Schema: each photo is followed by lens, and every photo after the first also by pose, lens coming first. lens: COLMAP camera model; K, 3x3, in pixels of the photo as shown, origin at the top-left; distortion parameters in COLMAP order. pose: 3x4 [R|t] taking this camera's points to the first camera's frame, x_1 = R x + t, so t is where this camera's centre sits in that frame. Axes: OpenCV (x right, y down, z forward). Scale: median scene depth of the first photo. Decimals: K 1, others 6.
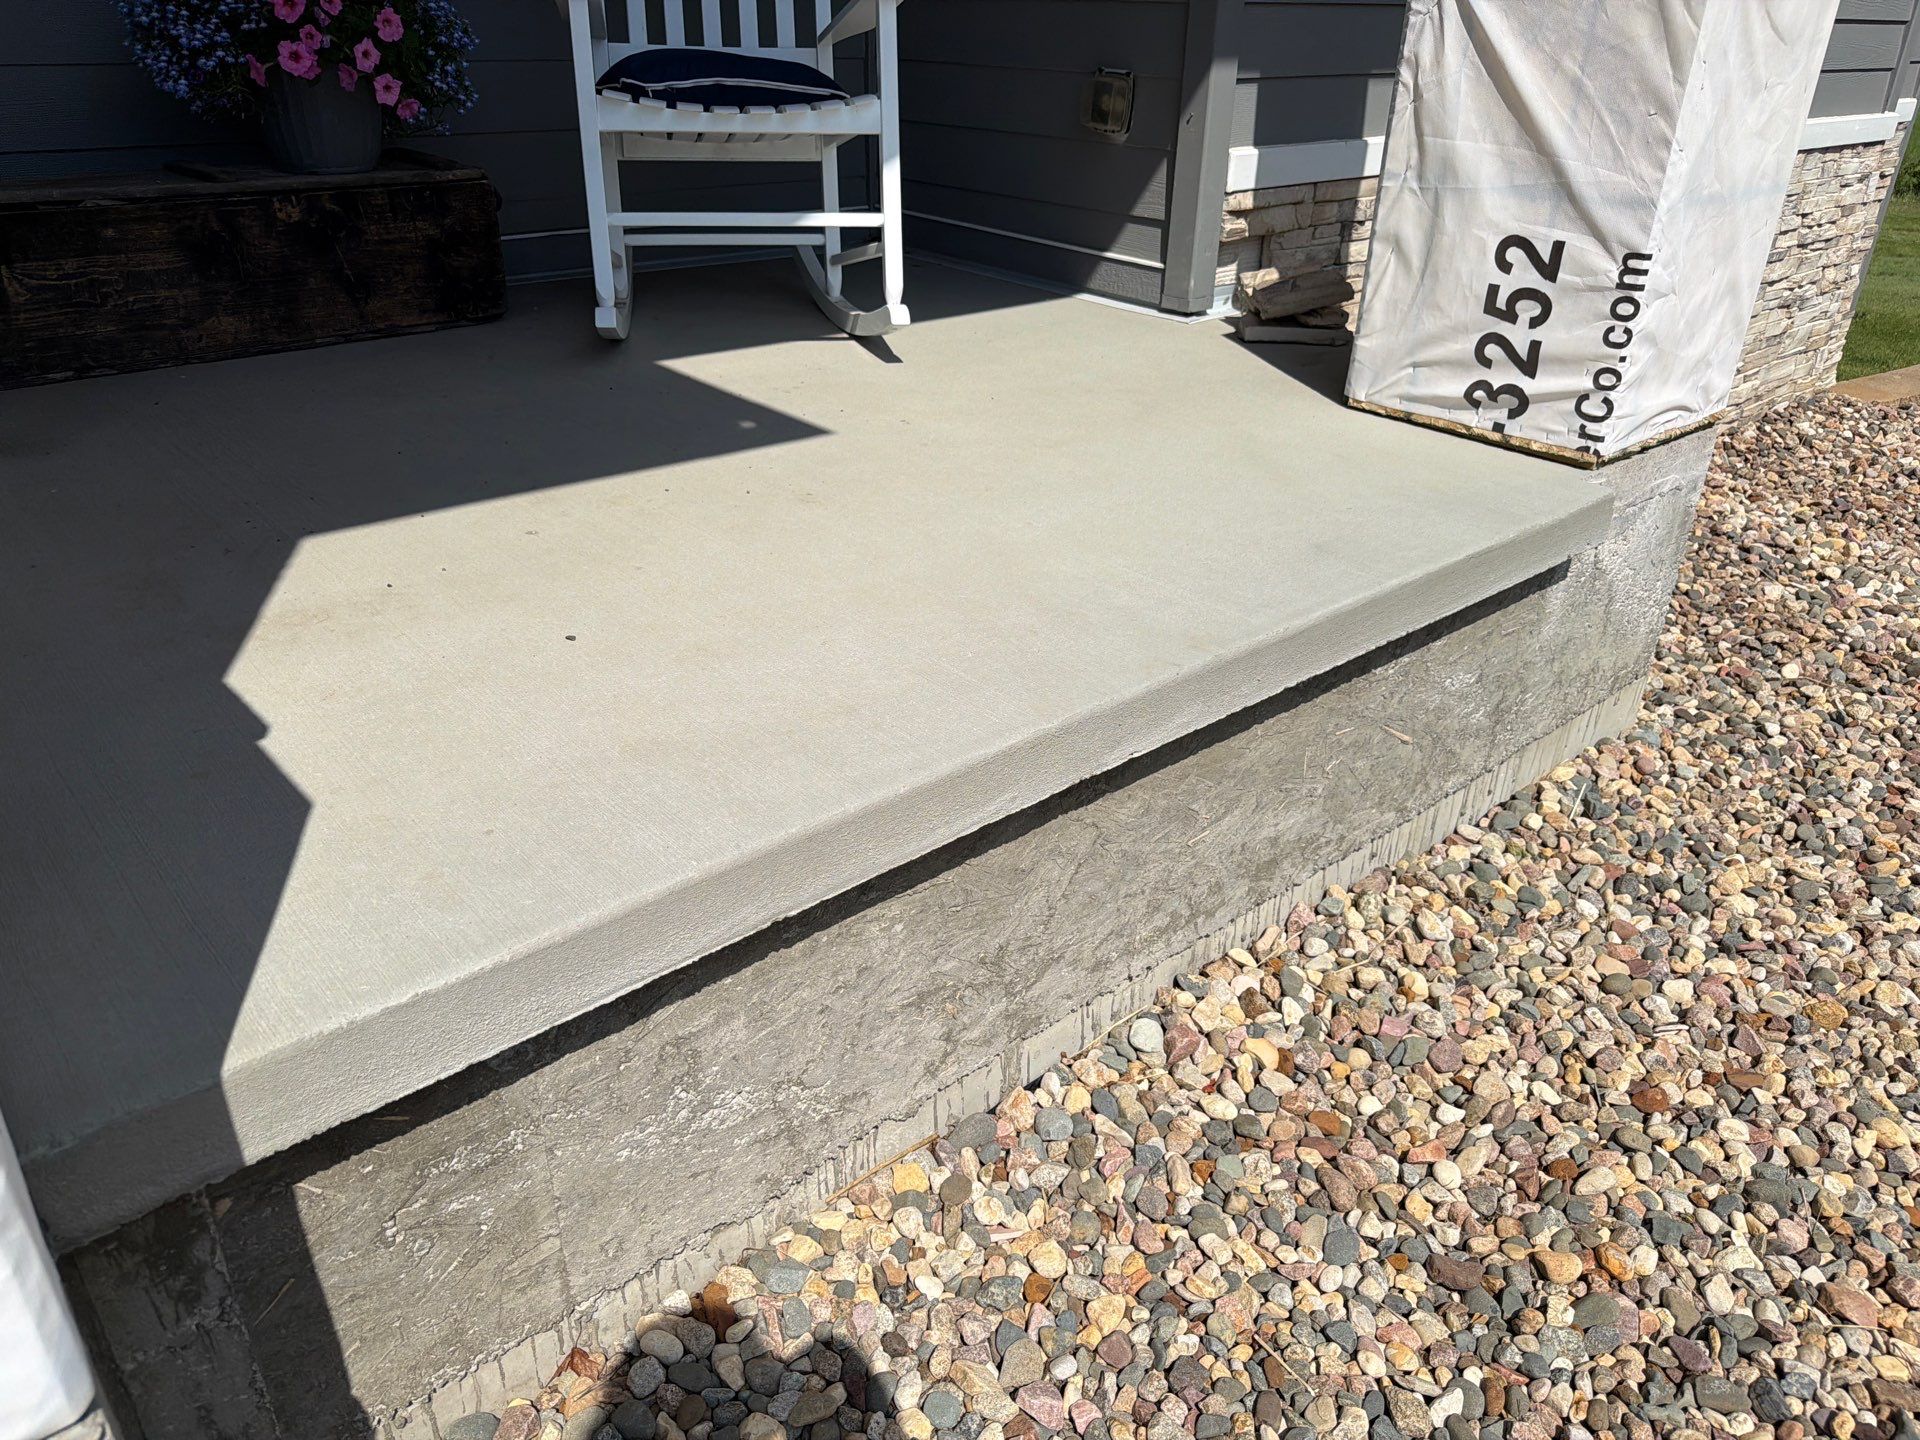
lens RADIAL K [[1336.6, 0, 963.7], [0, 1336.6, 733.1], [0, 0, 1]] dist [-0.000030, -0.003127]
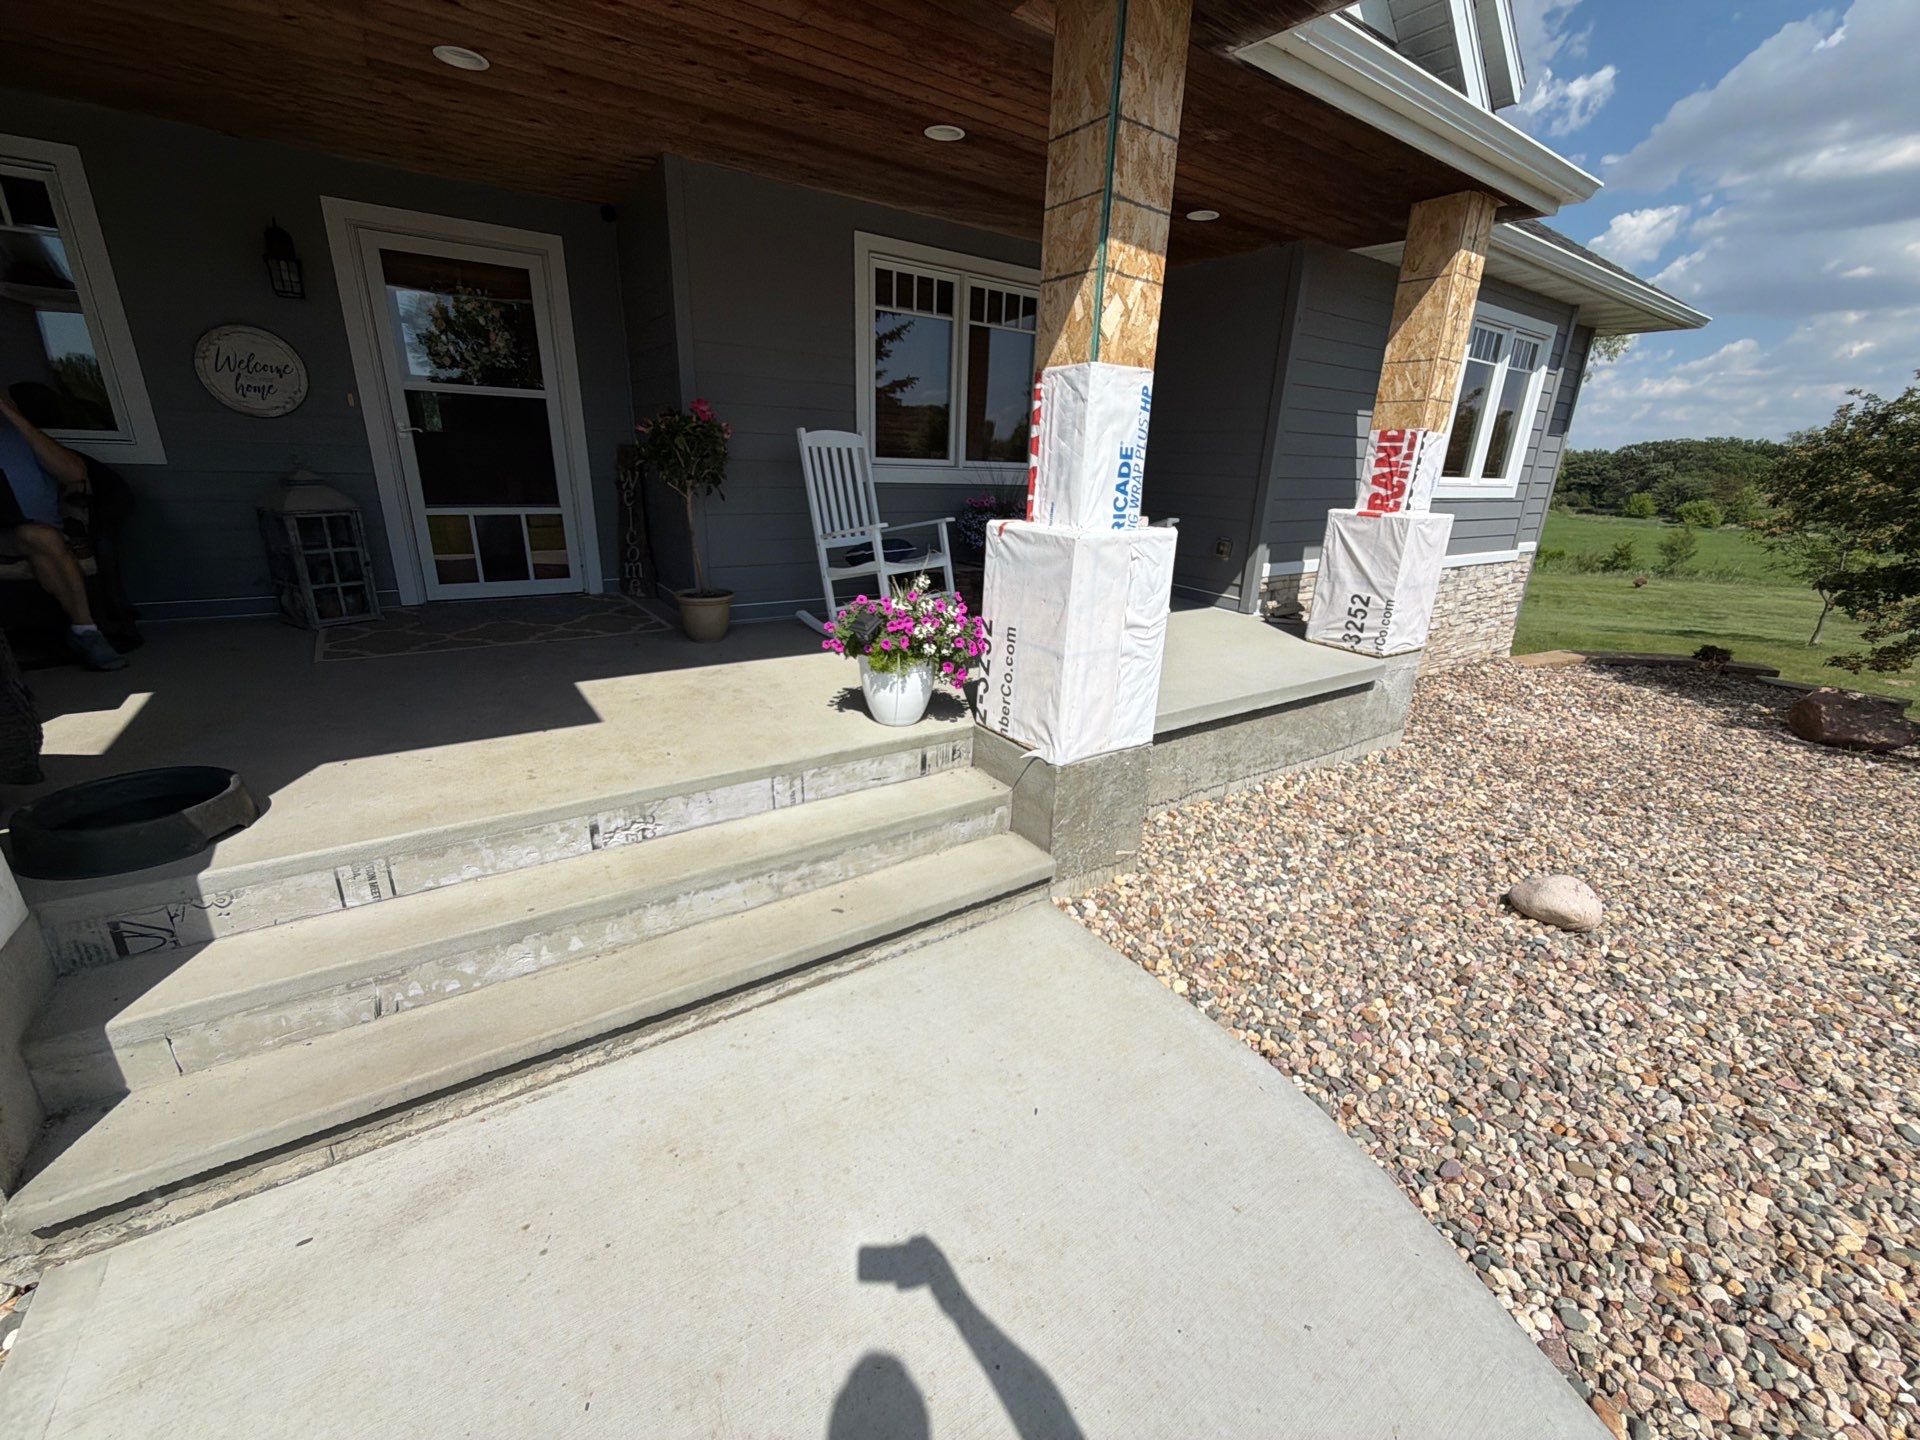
lens RADIAL K [[765.0, 0, 958.9], [0, 765.0, 728.2], [0, 0, 1]] dist [-0.003316, 0.000901]
pose [[0.992602, 0.050318, -0.110498, -0.380683], [-0.067317, 0.985469, -0.155949, 0.353559], [0.101045, 0.162233, 0.981565, -1.007635]]
